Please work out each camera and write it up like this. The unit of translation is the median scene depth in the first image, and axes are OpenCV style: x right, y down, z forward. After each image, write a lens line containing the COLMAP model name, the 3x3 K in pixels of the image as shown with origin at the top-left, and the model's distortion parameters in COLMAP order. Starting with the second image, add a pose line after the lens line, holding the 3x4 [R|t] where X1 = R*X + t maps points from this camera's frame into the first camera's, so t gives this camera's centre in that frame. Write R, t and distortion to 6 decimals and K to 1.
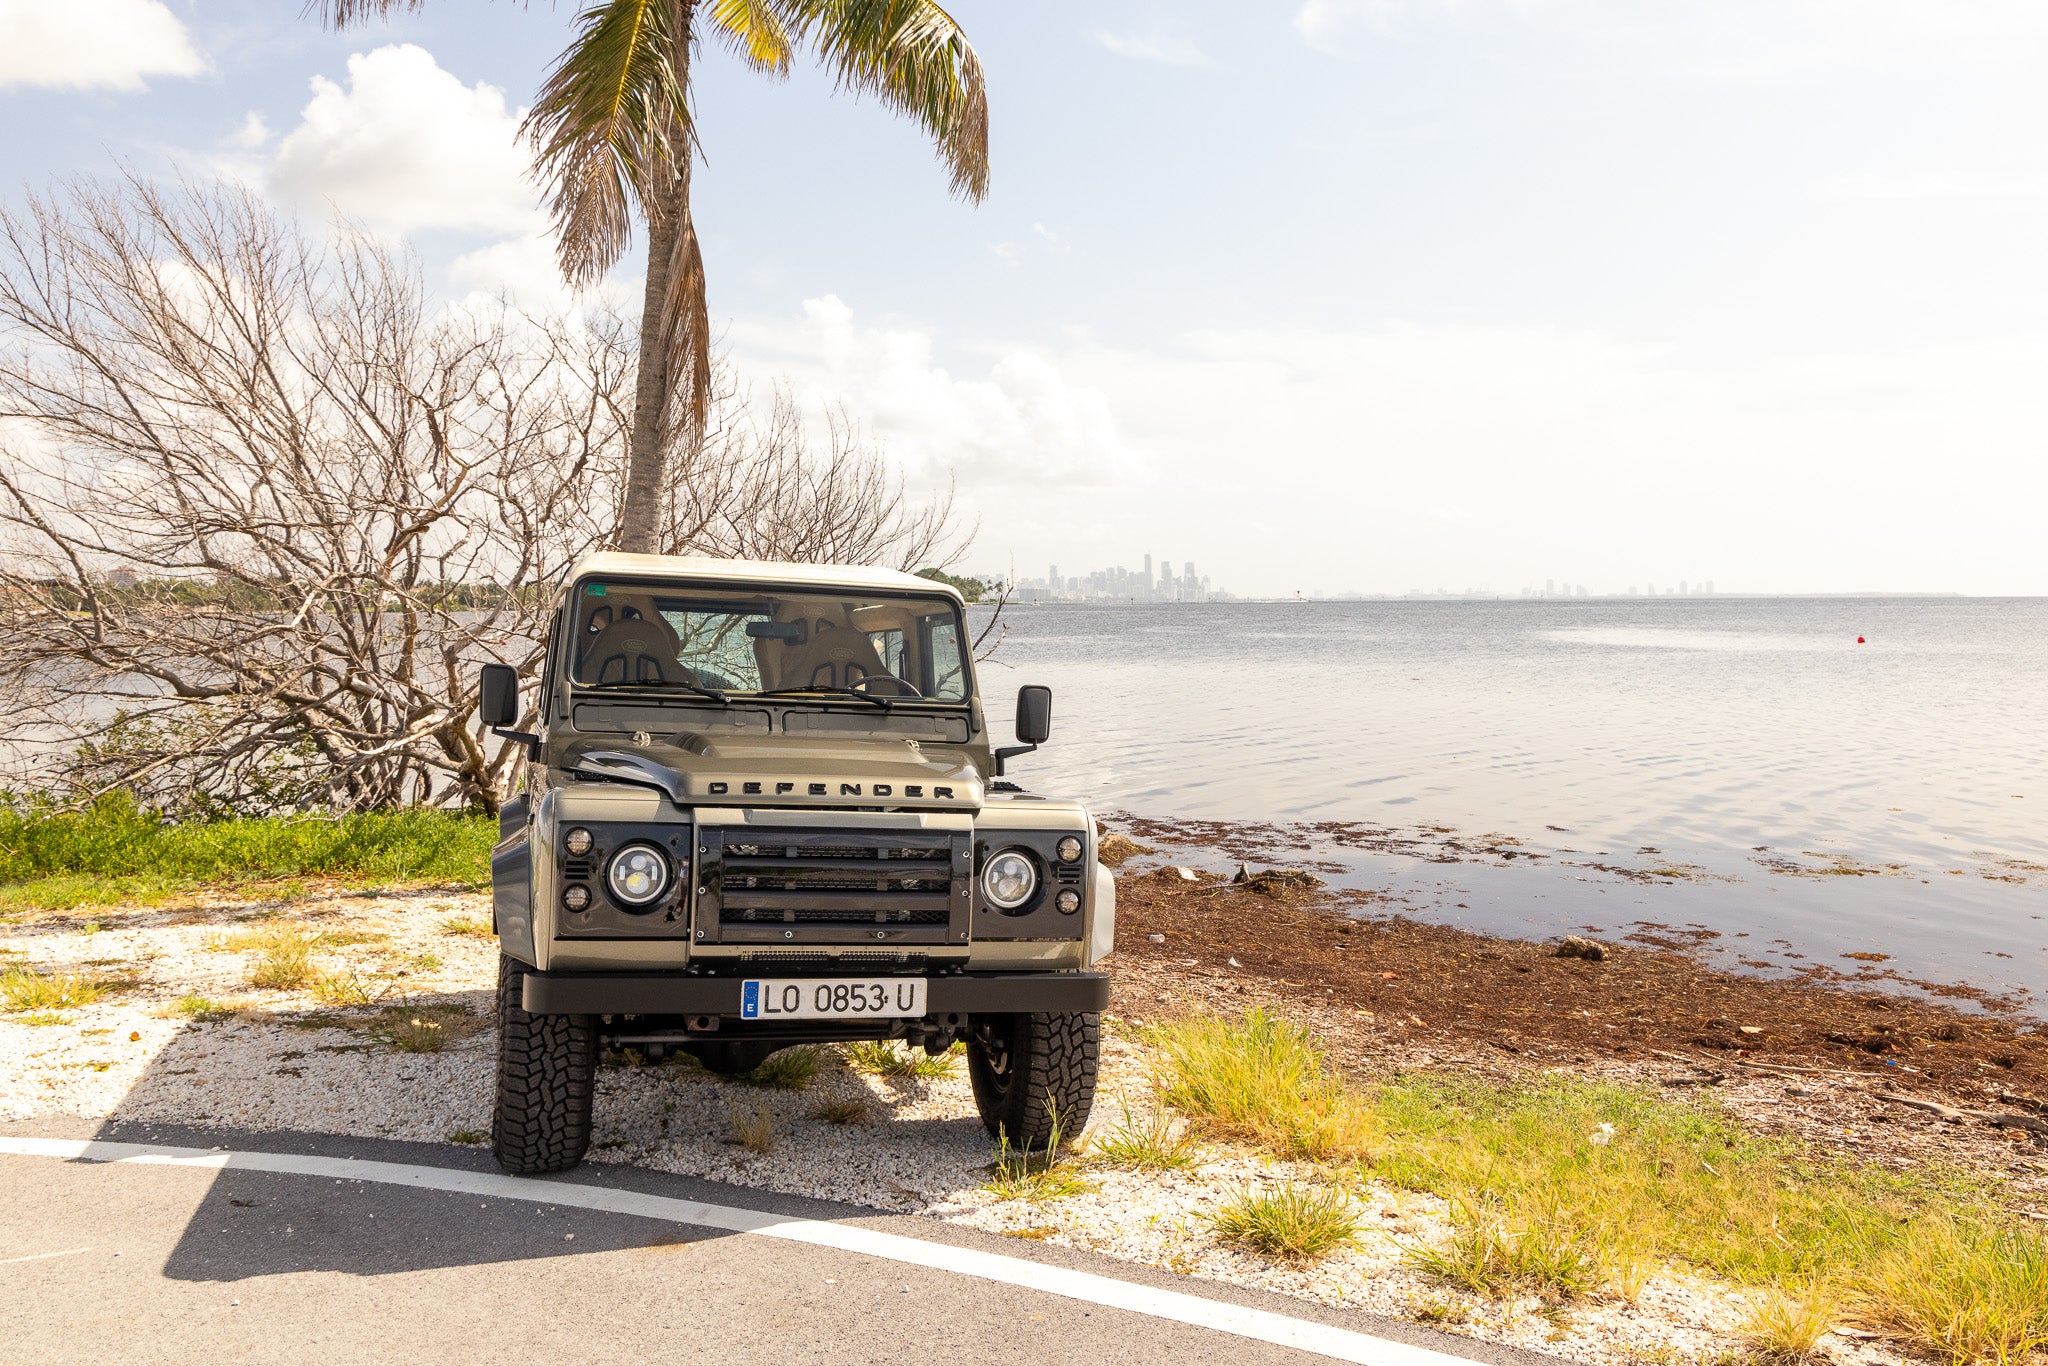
lens RADIAL K [[1791.8, 0, 1027.8], [0, 1791.8, 686.8], [0, 0, 1]] dist [0.005943, 0.002268]
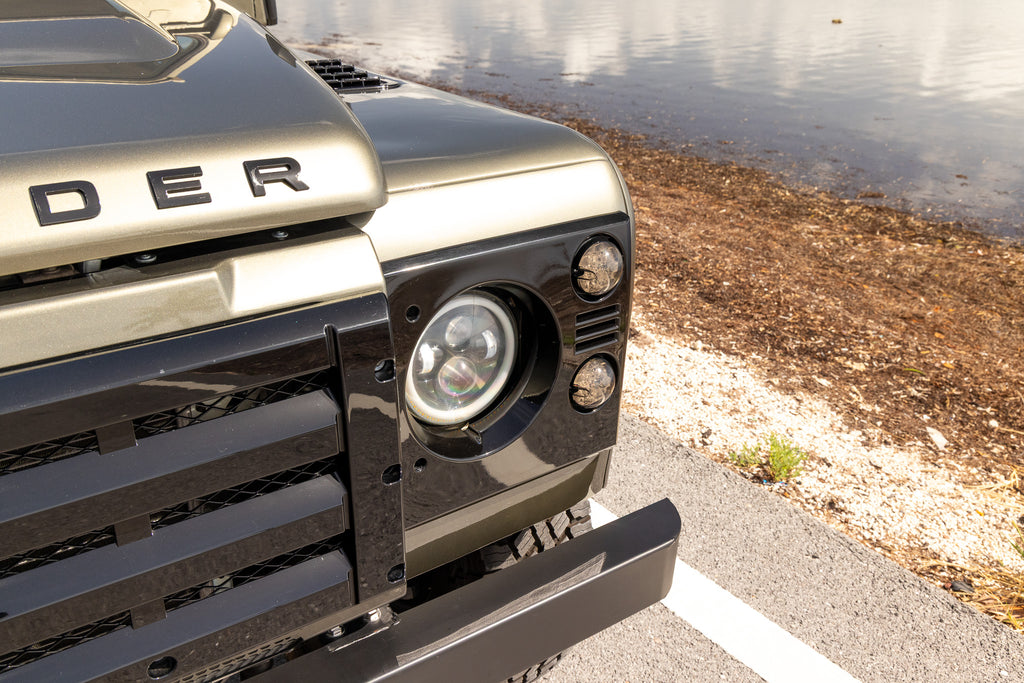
lens RADIAL K [[938.3, 0, 512.0], [0, 938.3, 341.5], [0, 0, 1]] dist [-0.000551, -0.000907]
pose [[0.941798, -0.161839, 0.294661, -0.055098], [0.019796, 0.901674, 0.431963, 0.012882], [-0.335597, -0.400989, 0.852398, 0.752113]]
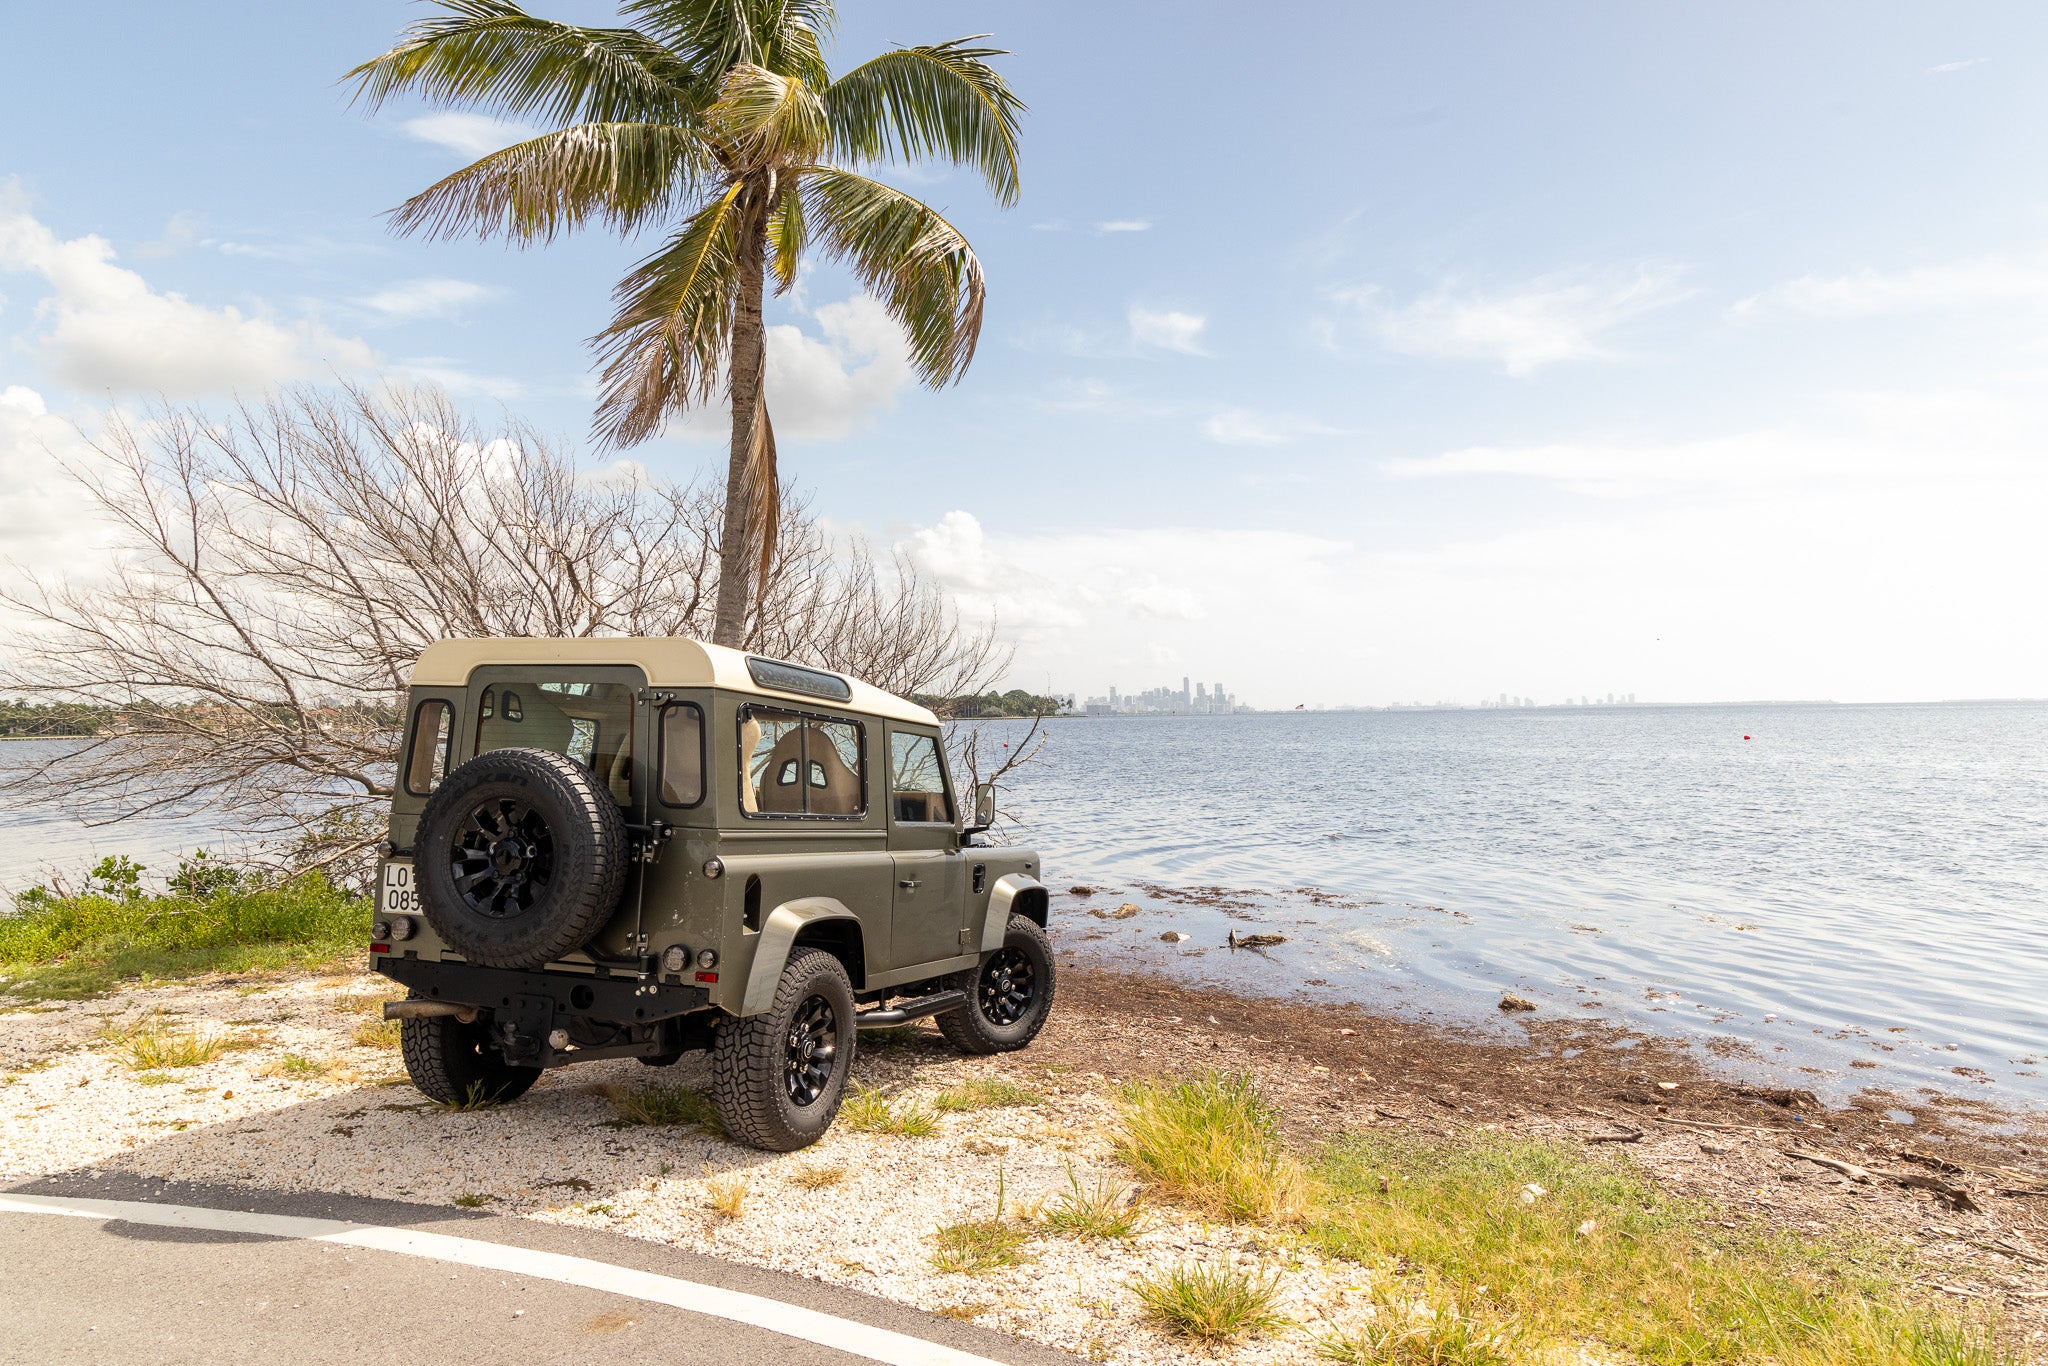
lens RADIAL K [[1387.5, 0, 1030.3], [0, 1387.5, 687.8], [0, 0, 1]] dist [0.007081, 0.000416]
pose [[0.998926, -0.010012, -0.045241, 0.068713], [0.006952, 0.997709, -0.067300, -0.001683], [0.045812, 0.066914, 0.996707, 0.145215]]
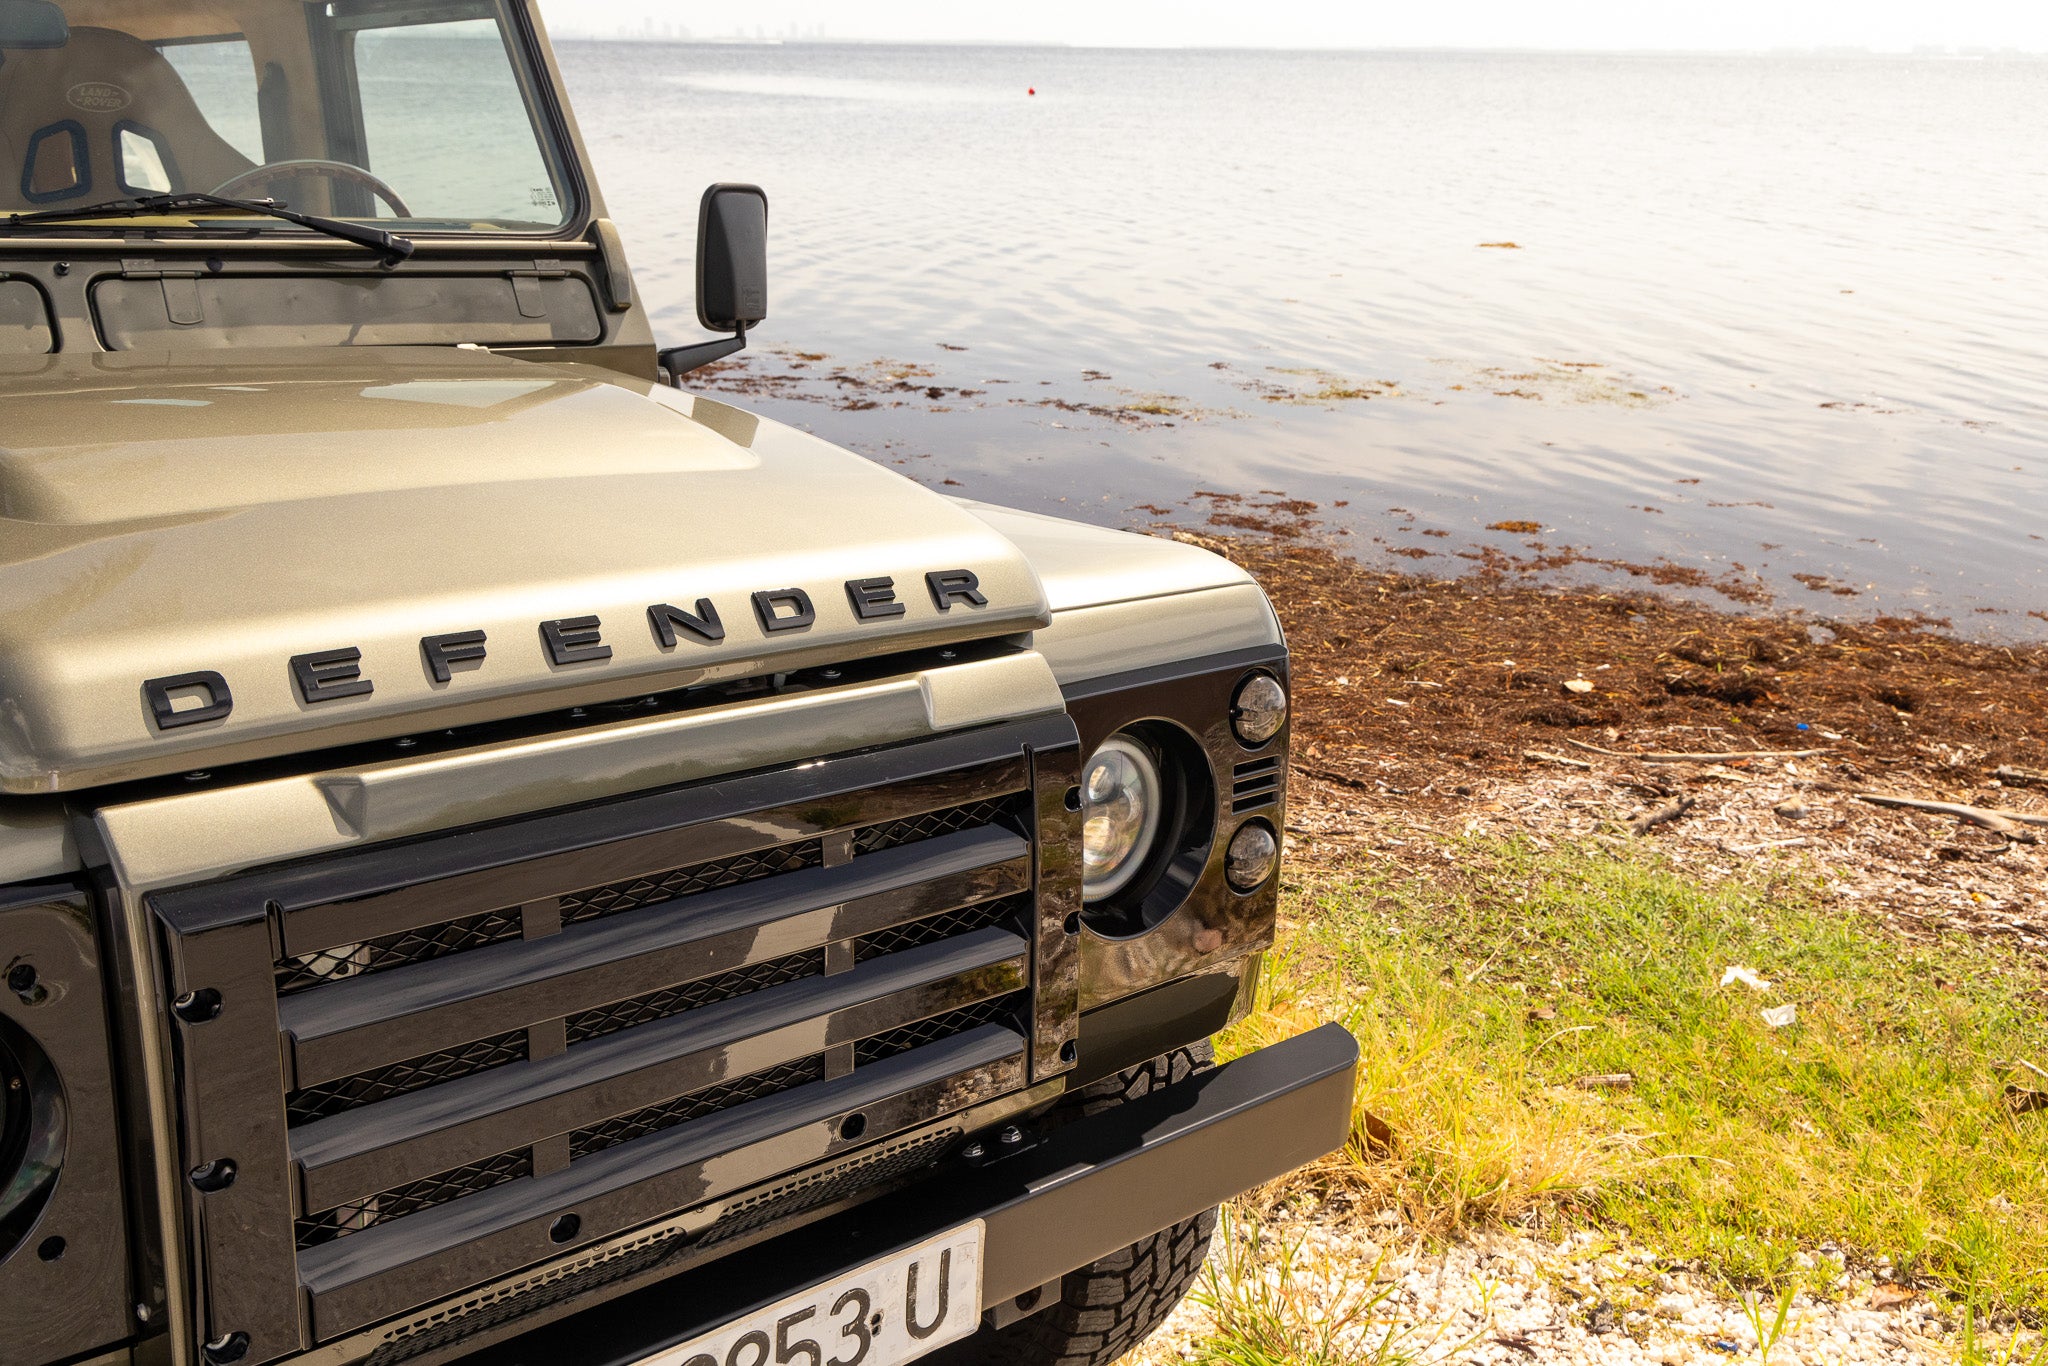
lens RADIAL K [[2001.8, 0, 1020.3], [0, 2001.8, 678.9], [0, 0, 1]] dist [-0.003236, -0.003181]
pose [[0.896215, -0.113826, 0.428768, -0.162816], [-0.000777, 0.966118, 0.258101, -0.010718], [-0.443619, -0.231648, 0.865761, 0.637855]]
